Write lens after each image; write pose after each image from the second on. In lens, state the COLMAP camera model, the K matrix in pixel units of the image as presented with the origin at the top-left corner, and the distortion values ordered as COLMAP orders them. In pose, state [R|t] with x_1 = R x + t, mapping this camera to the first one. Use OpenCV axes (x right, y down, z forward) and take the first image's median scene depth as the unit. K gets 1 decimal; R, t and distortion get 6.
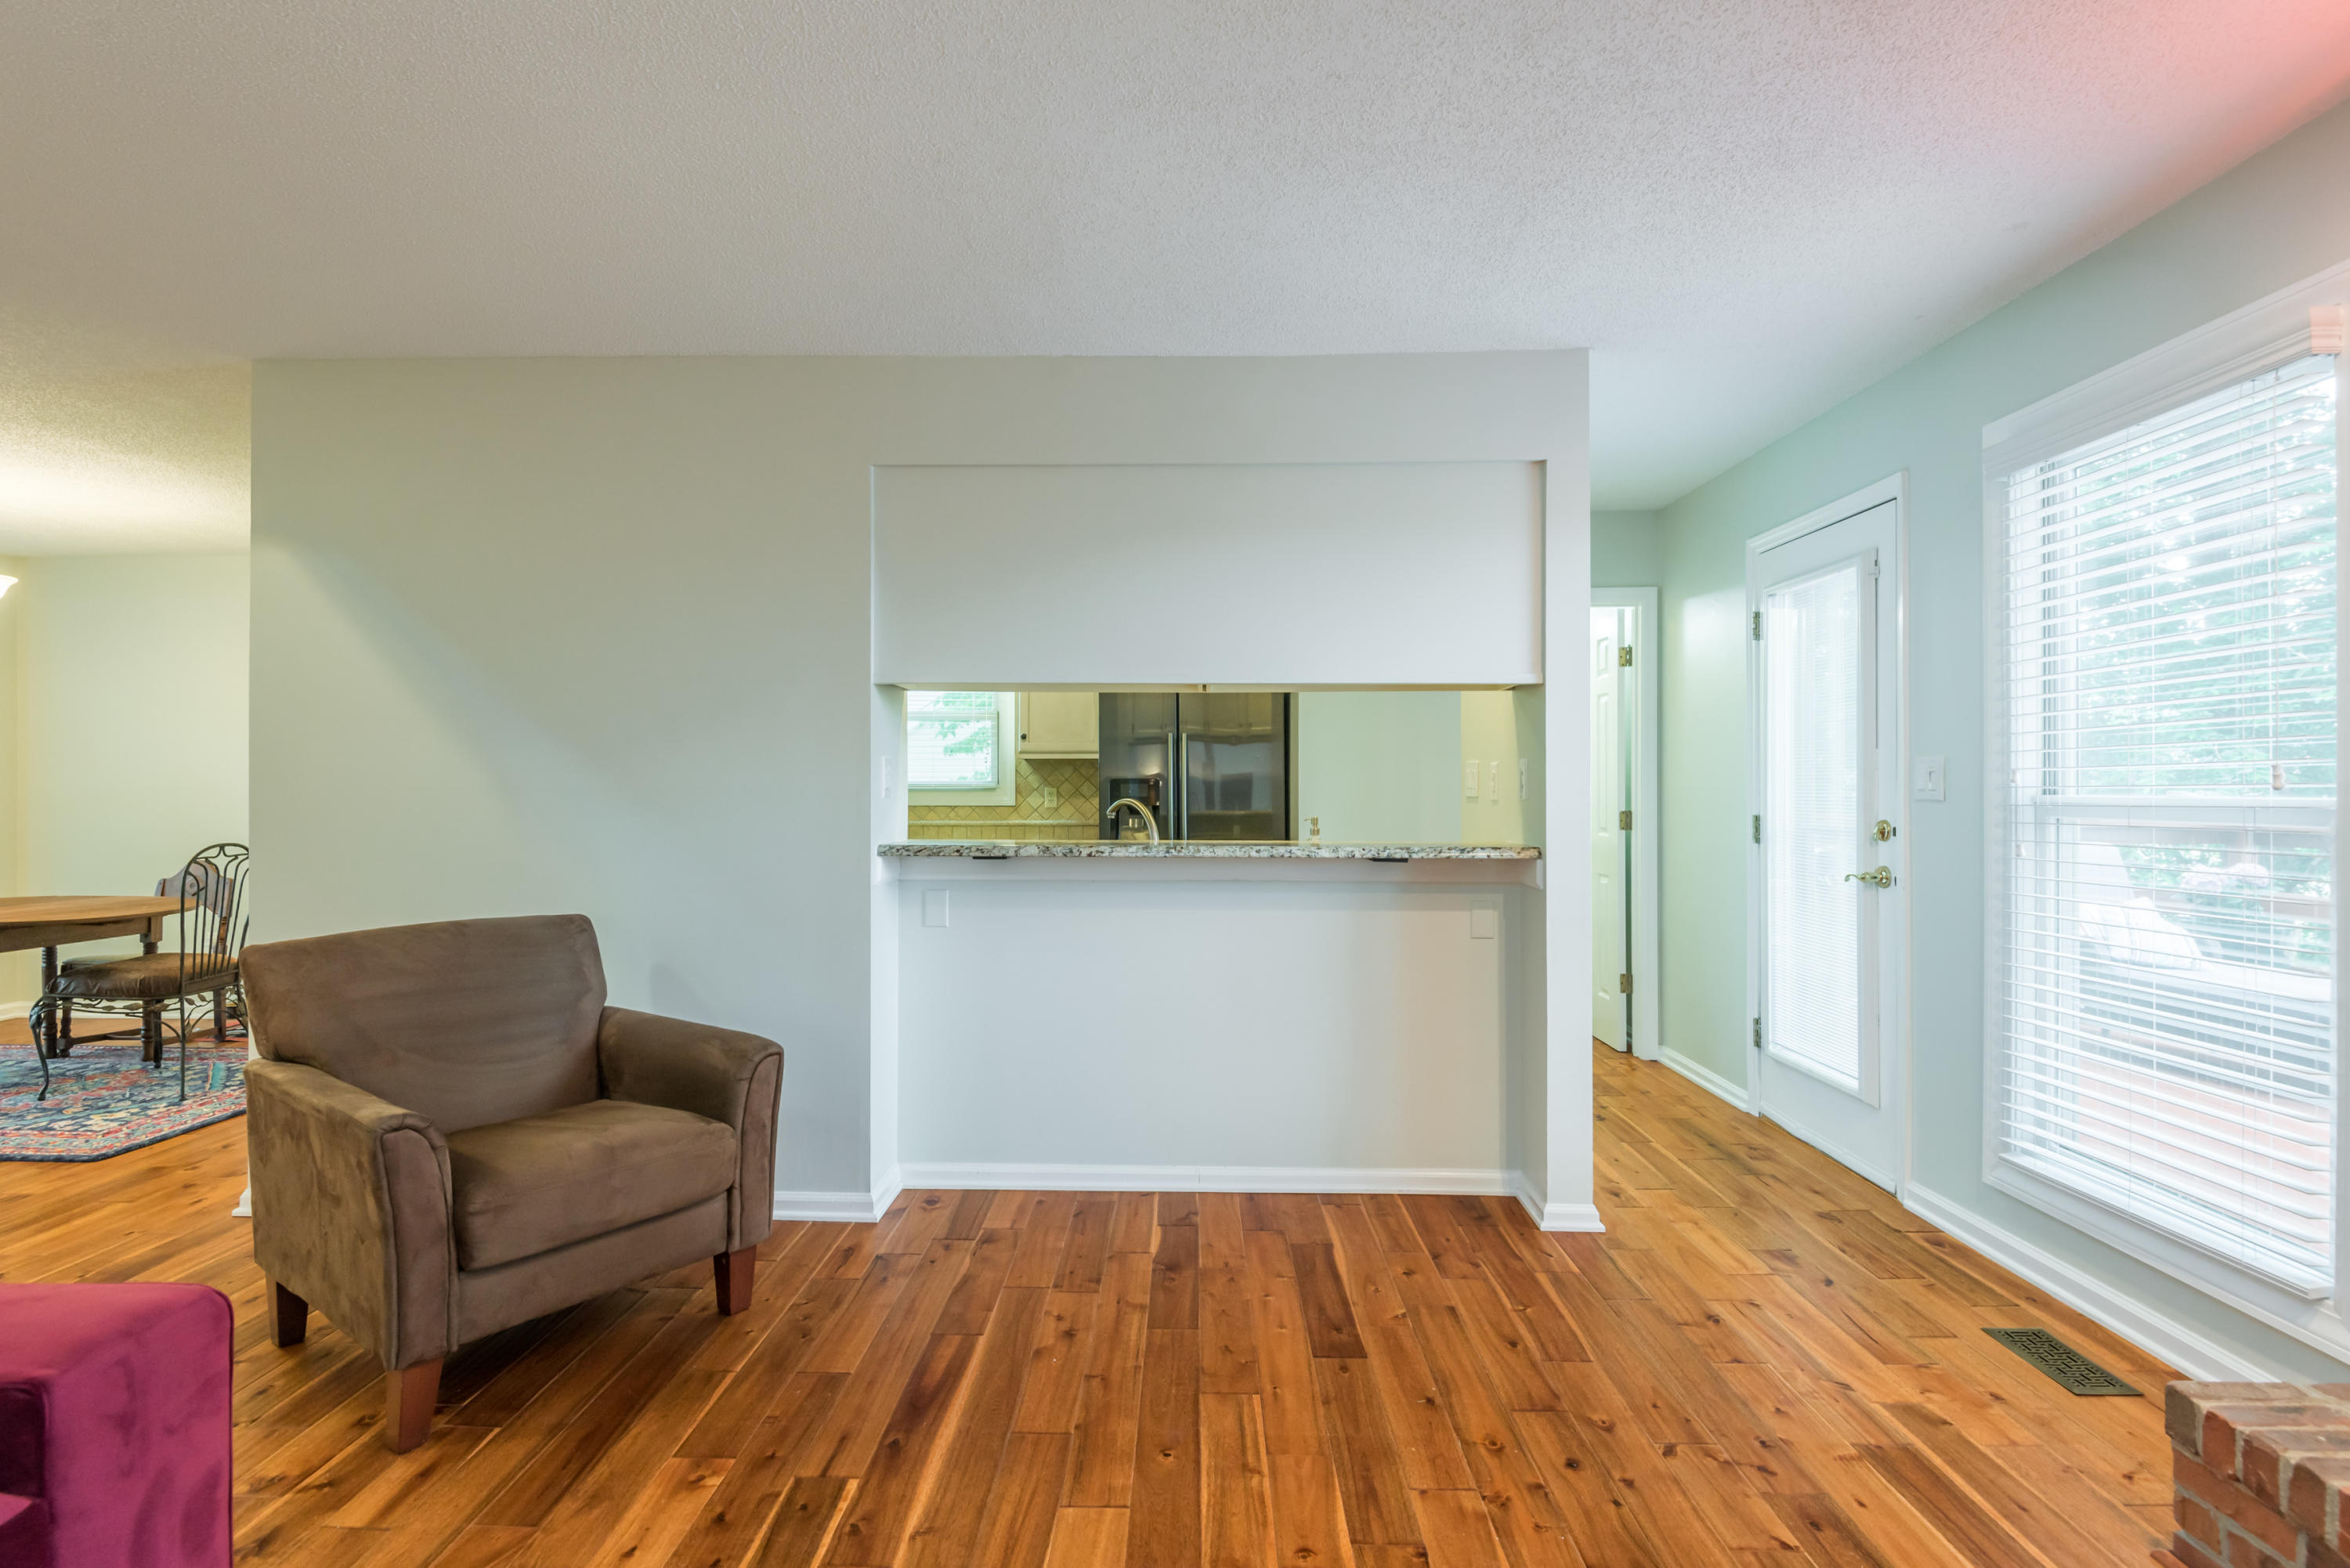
lens RADIAL K [[1138.8, 0, 1170.9], [0, 1138.8, 789.3], [0, 0, 1]] dist [0.018491, -0.017580]
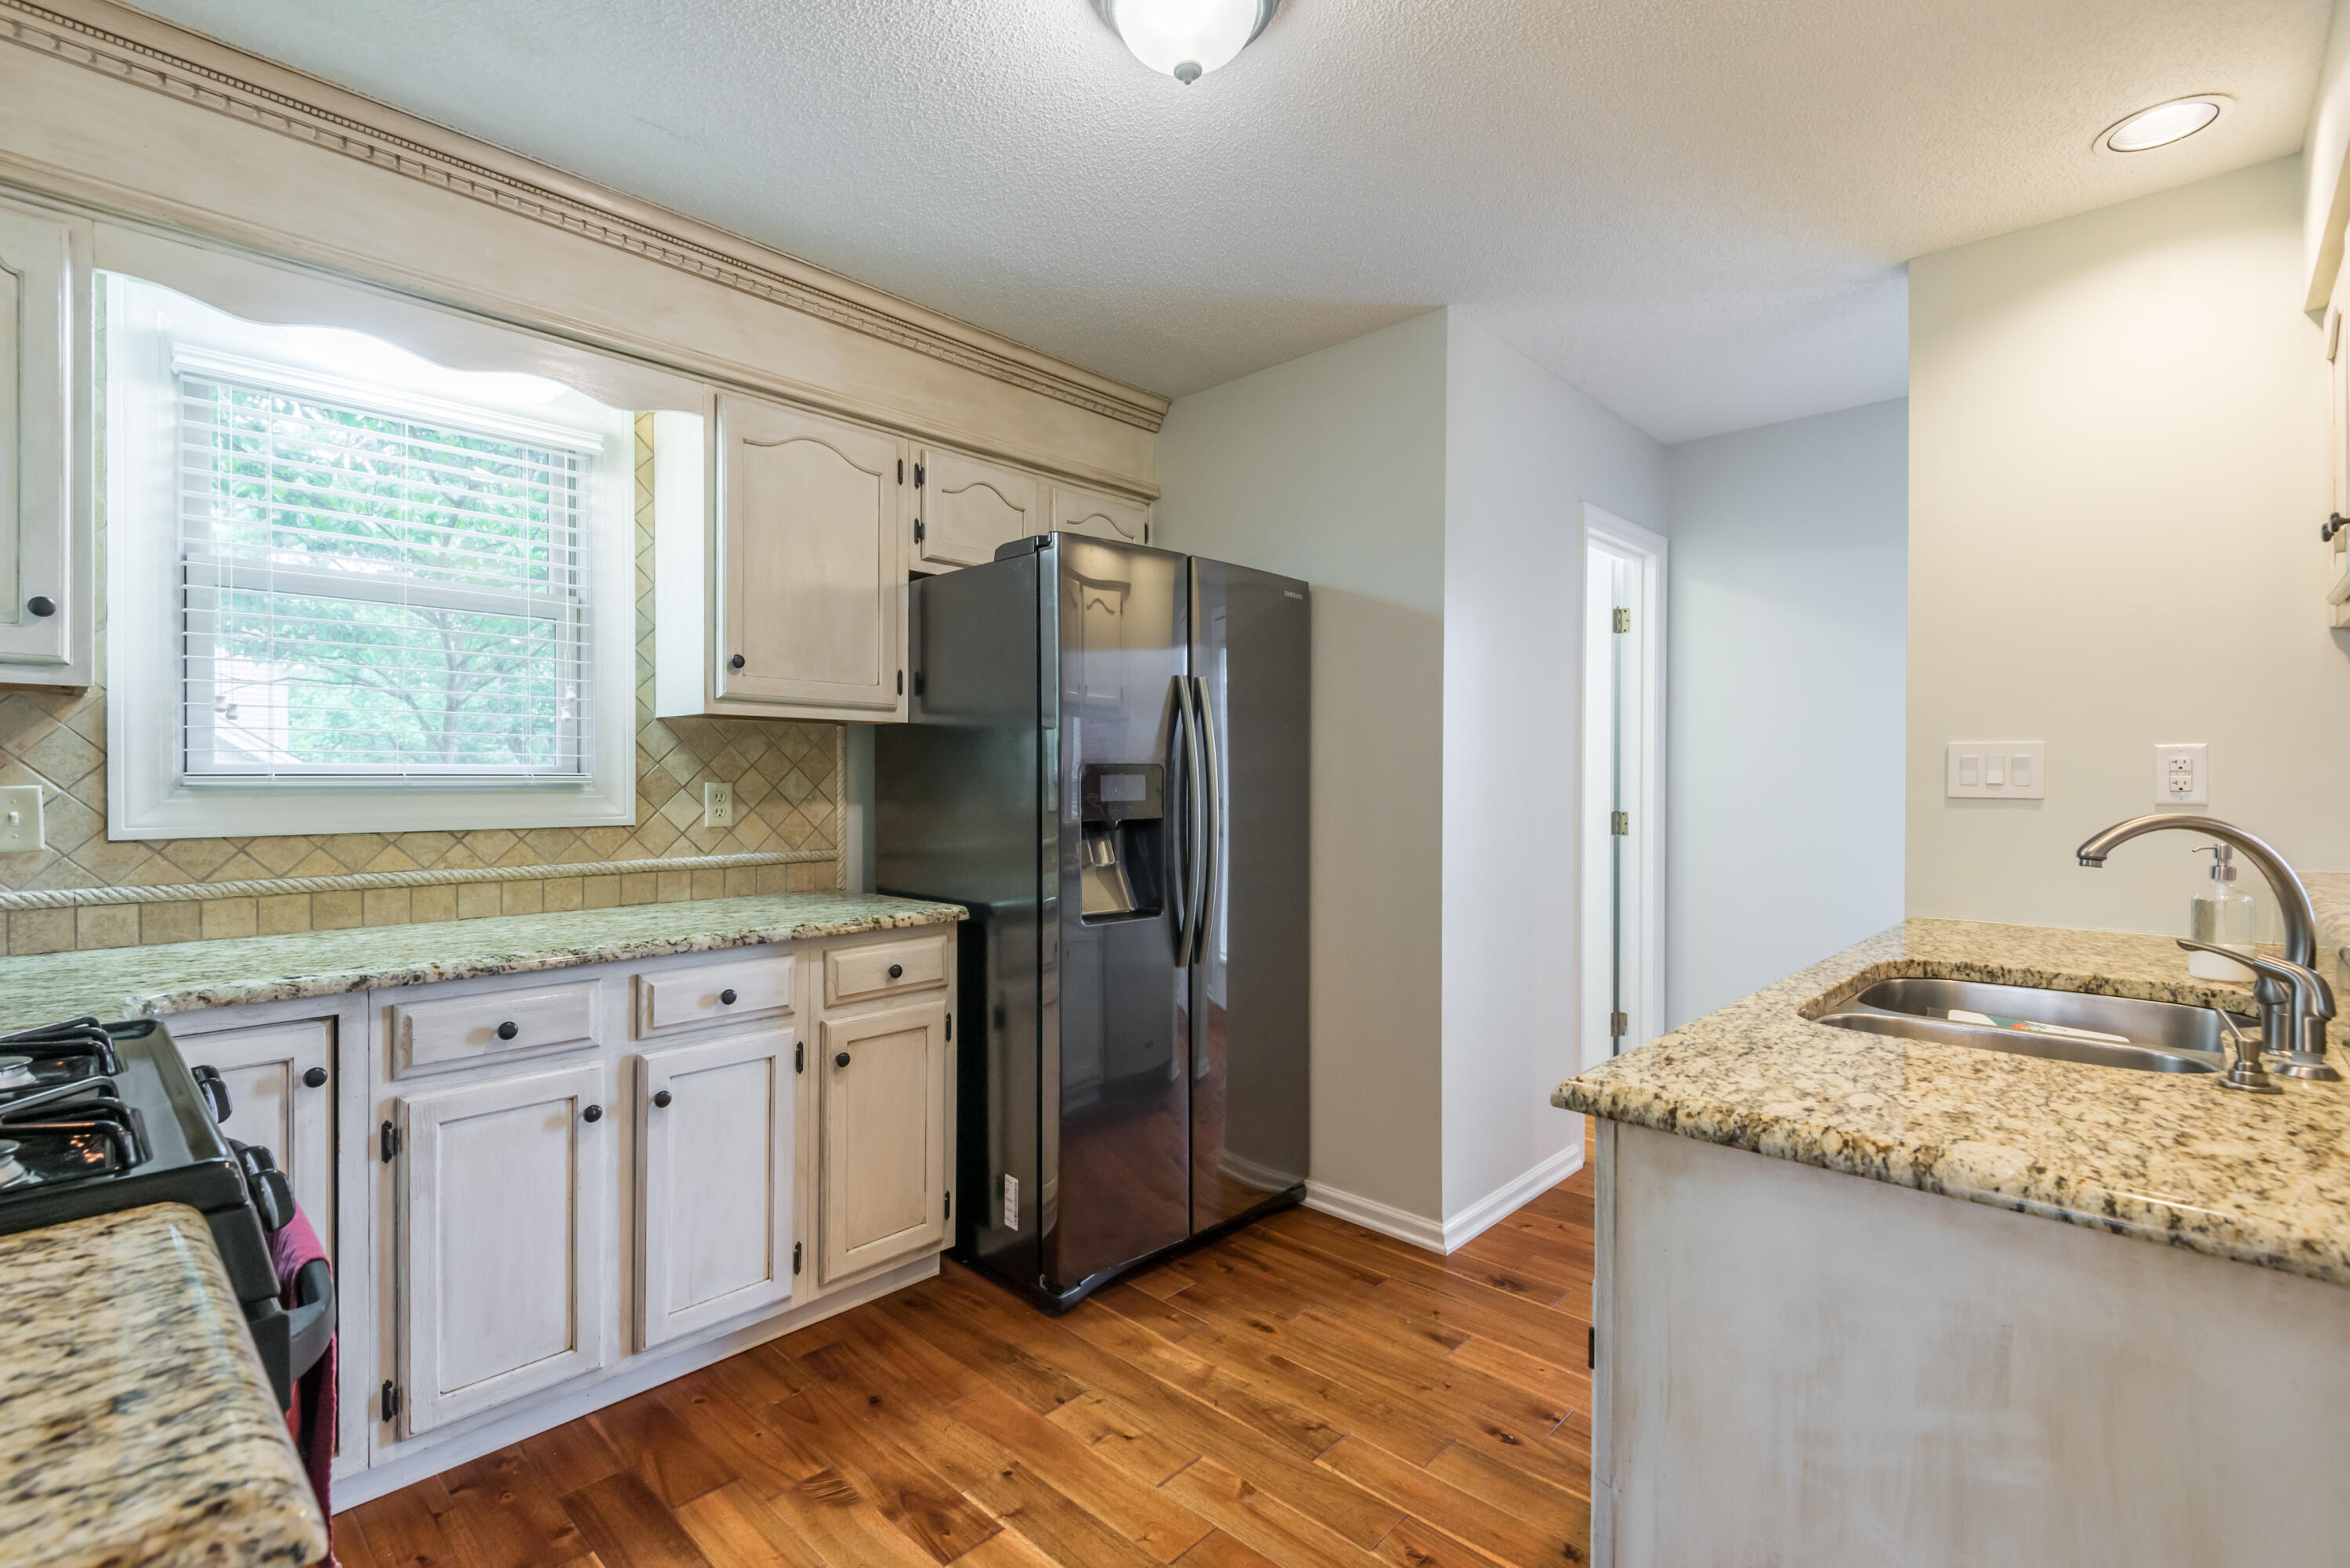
lens RADIAL K [[1059.9, 0, 1181.4], [0, 1059.9, 781.8], [0, 0, 1]] dist [0.011696, -0.006490]
pose [[0.670262, -0.001315, 0.742124, -0.293711], [-0.002704, 0.999987, 0.004213, -0.003893], [-0.742120, -0.004831, 0.670250, 0.584321]]
